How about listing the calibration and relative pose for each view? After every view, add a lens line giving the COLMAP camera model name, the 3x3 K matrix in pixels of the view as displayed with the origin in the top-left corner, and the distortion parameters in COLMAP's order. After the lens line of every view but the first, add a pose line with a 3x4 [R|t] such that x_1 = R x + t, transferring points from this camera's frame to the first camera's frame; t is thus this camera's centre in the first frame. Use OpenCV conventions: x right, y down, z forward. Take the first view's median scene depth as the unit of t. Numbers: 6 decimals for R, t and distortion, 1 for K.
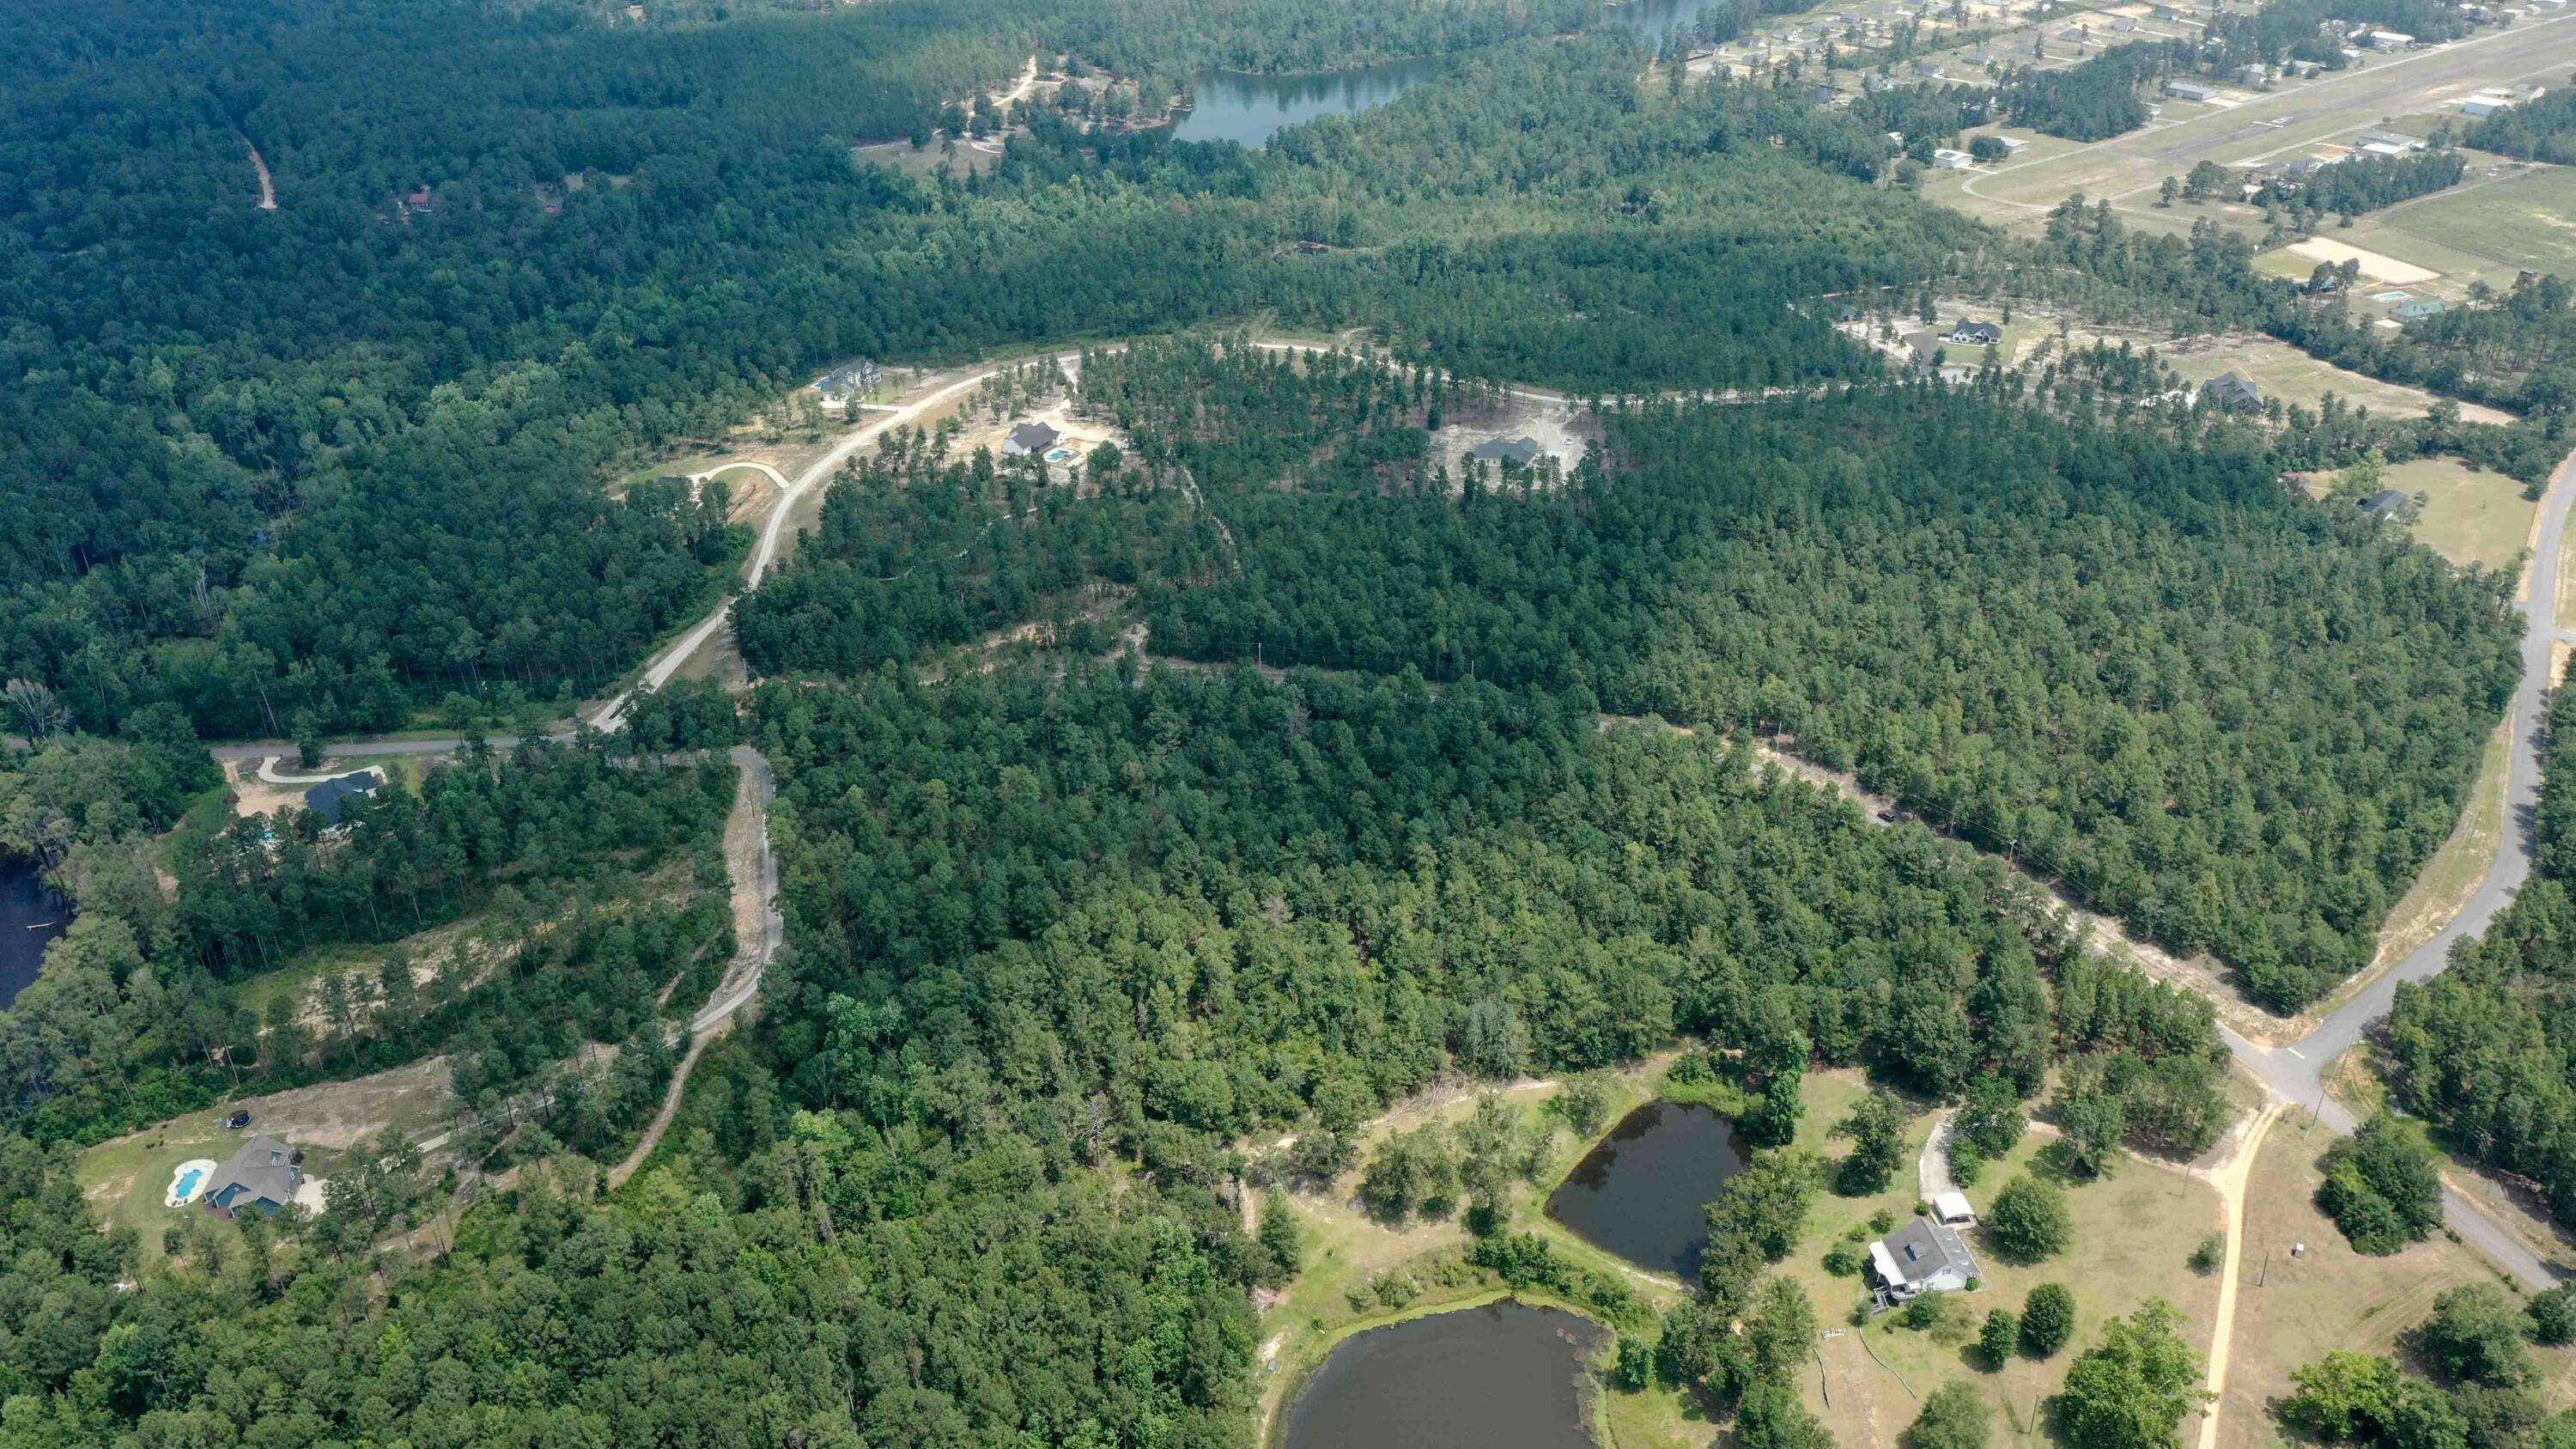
lens RADIAL K [[2044.4, 0, 1284.3], [0, 2044.4, 713.1], [0, 0, 1]] dist [0.013667, 0.002297]
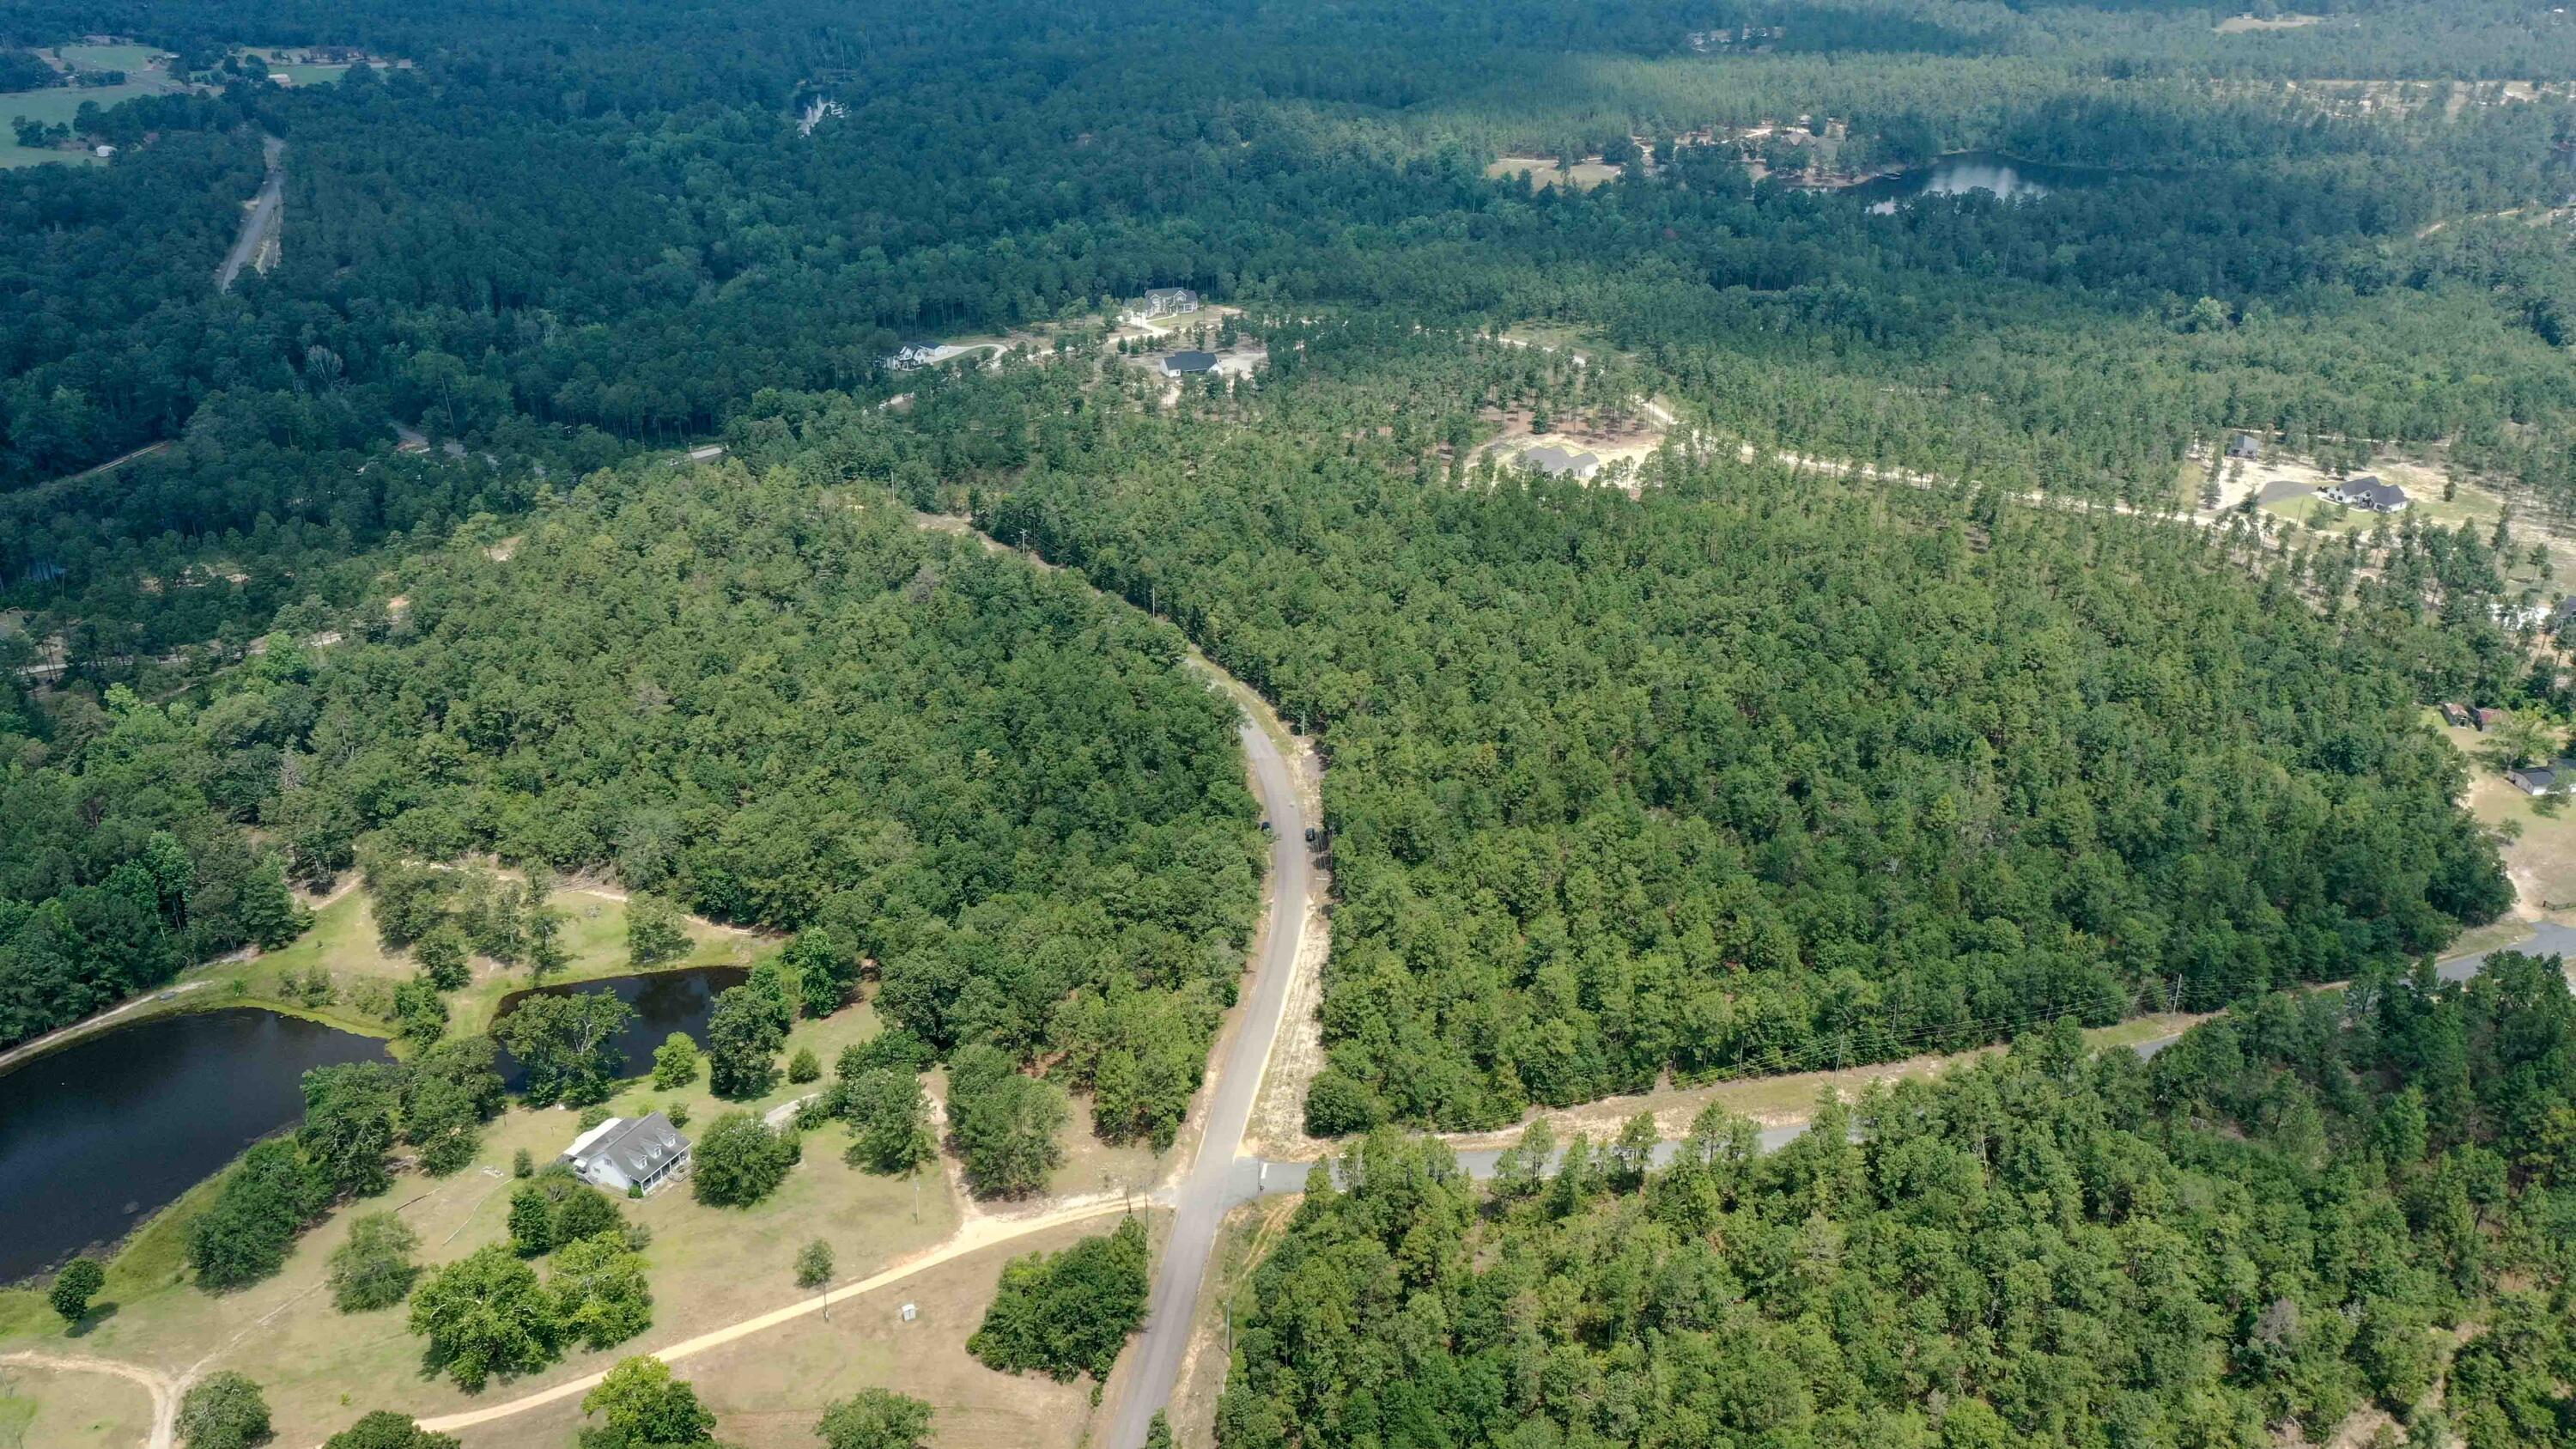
lens RADIAL K [[2031.2, 0, 1288.0], [0, 2031.2, 724.5], [0, 0, 1]] dist [0.013846, 0.008188]
pose [[0.801379, 0.272763, -0.532346, 0.679246], [-0.305268, 0.951850, 0.028167, -0.011616], [0.514396, 0.139936, 0.846058, 0.276456]]
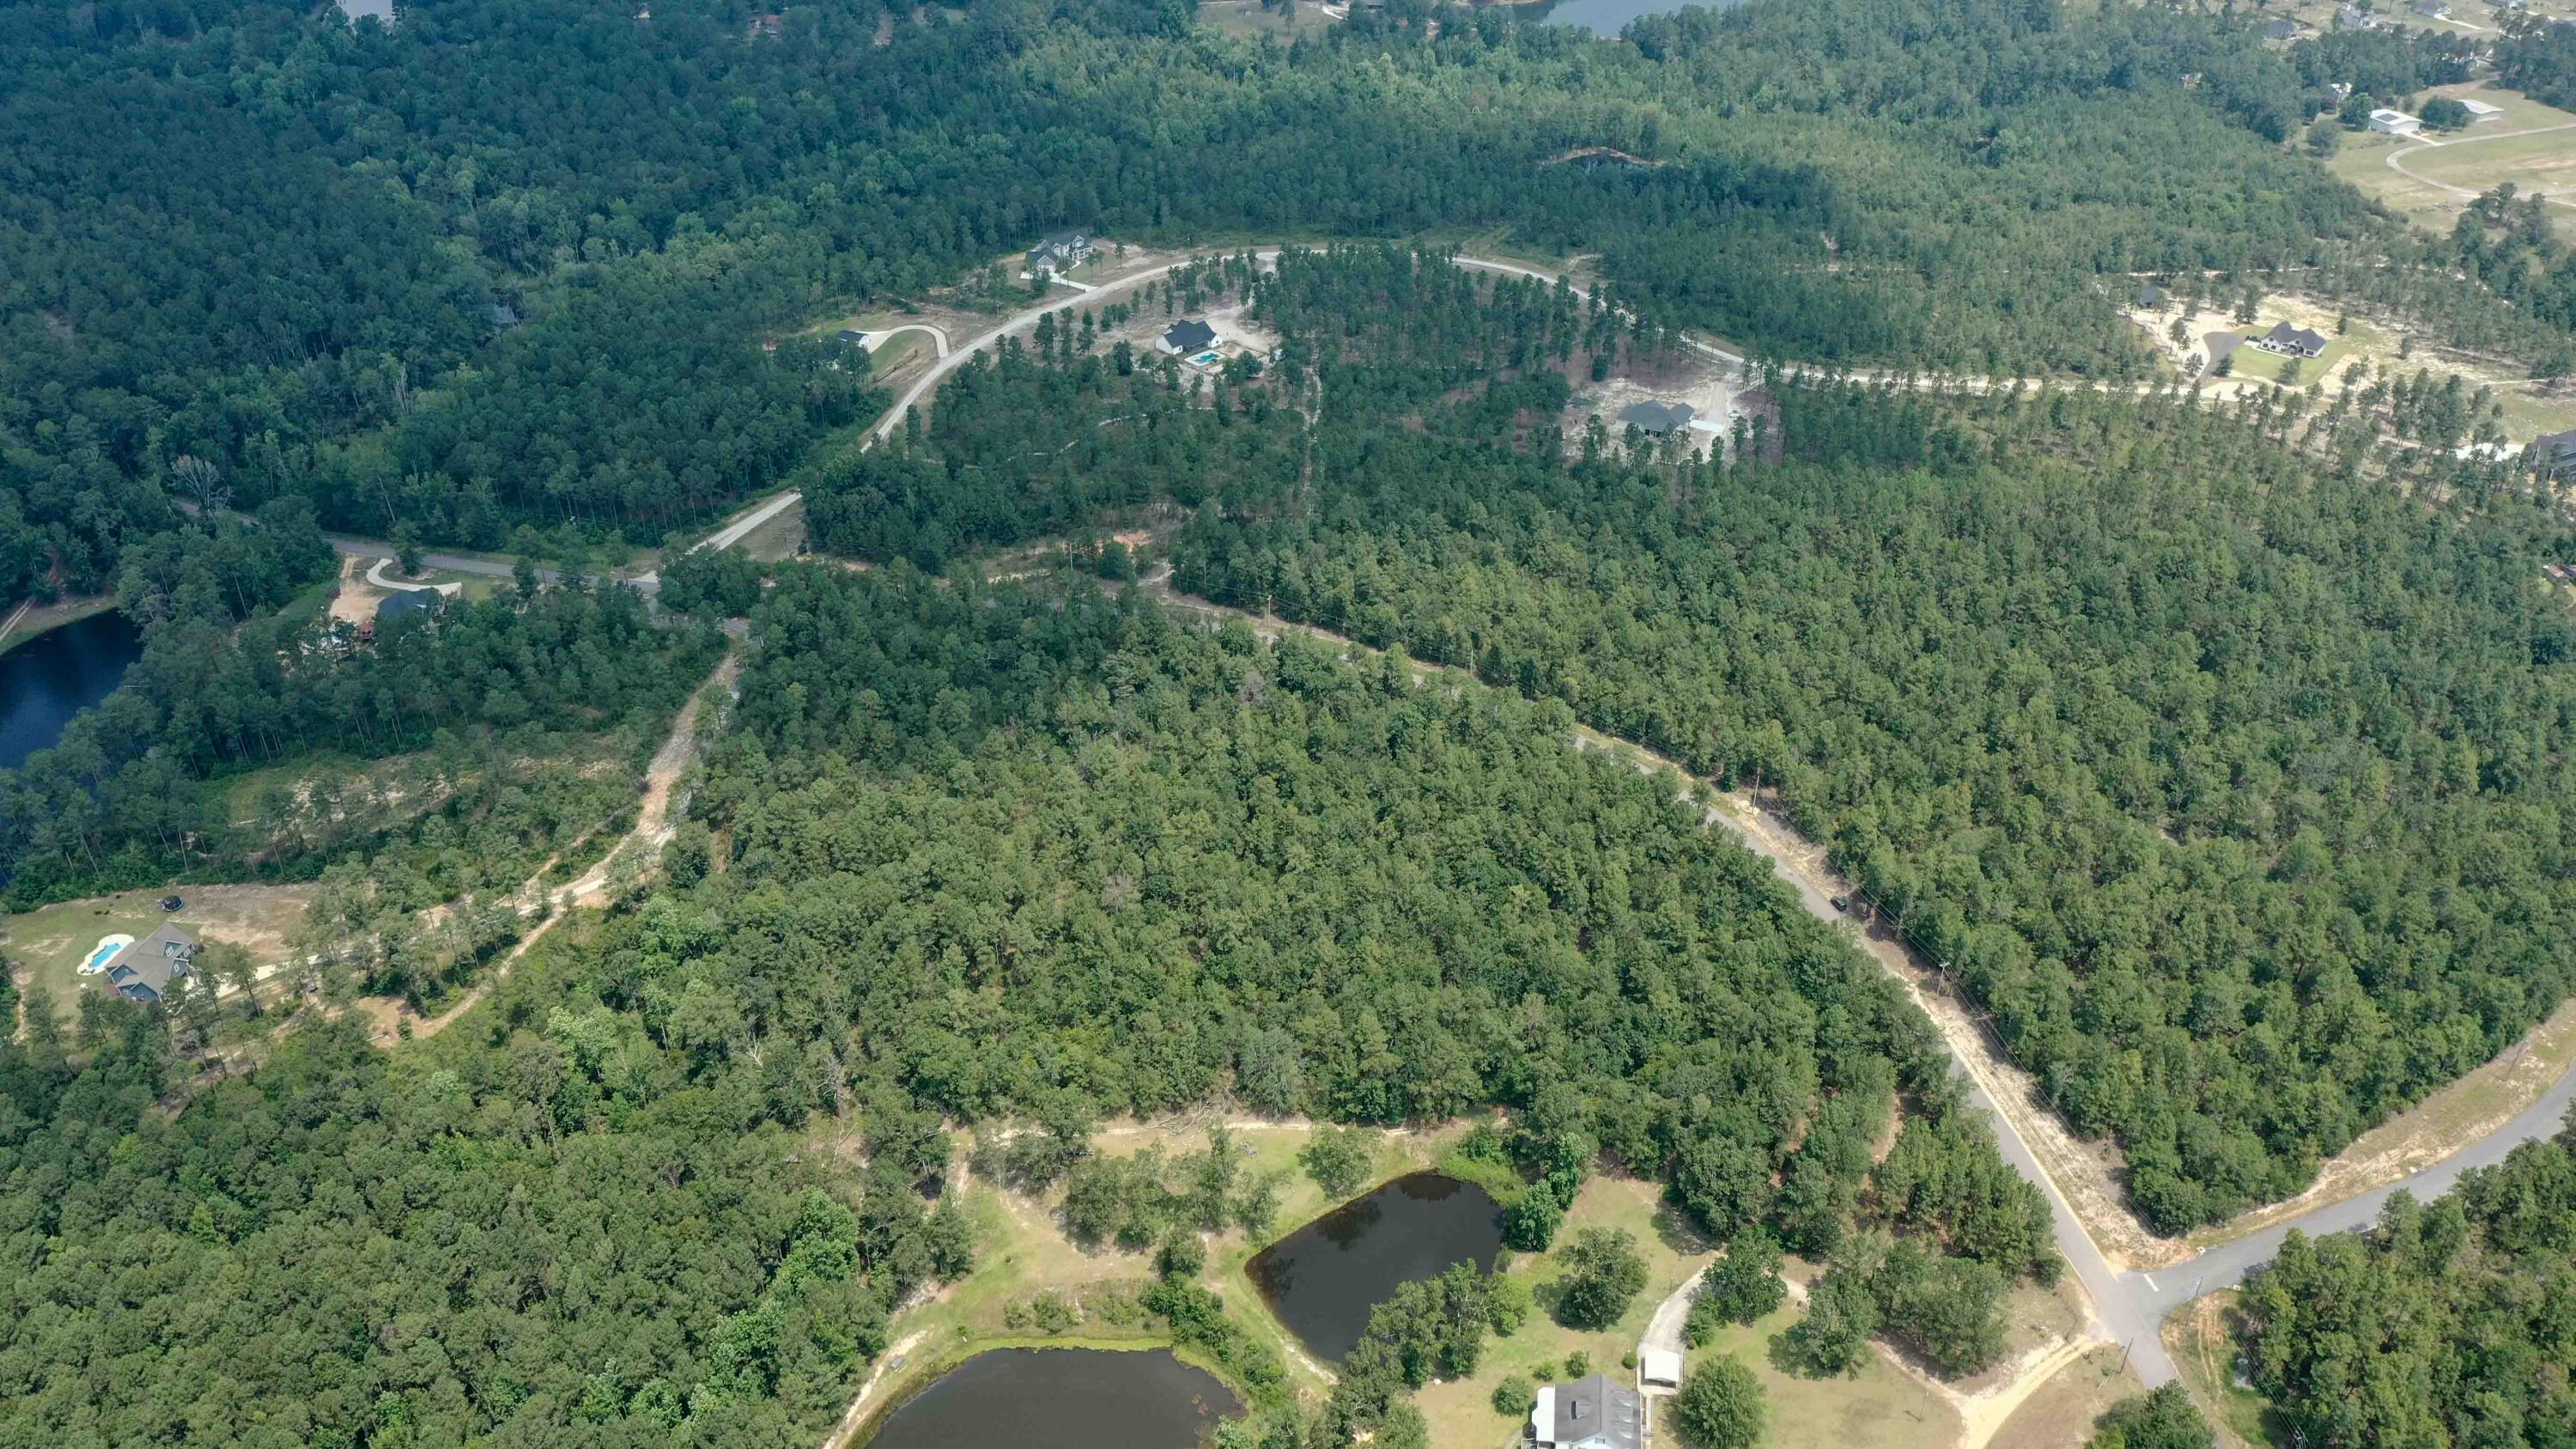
lens RADIAL K [[2044.4, 0, 1284.3], [0, 2044.4, 713.1], [0, 0, 1]] dist [0.013667, 0.002297]
pose [[0.958353, 0.164714, -0.233301, 0.244879], [-0.147186, 0.984935, 0.090770, -0.072990], [0.244737, -0.052651, 0.968159, 0.078653]]
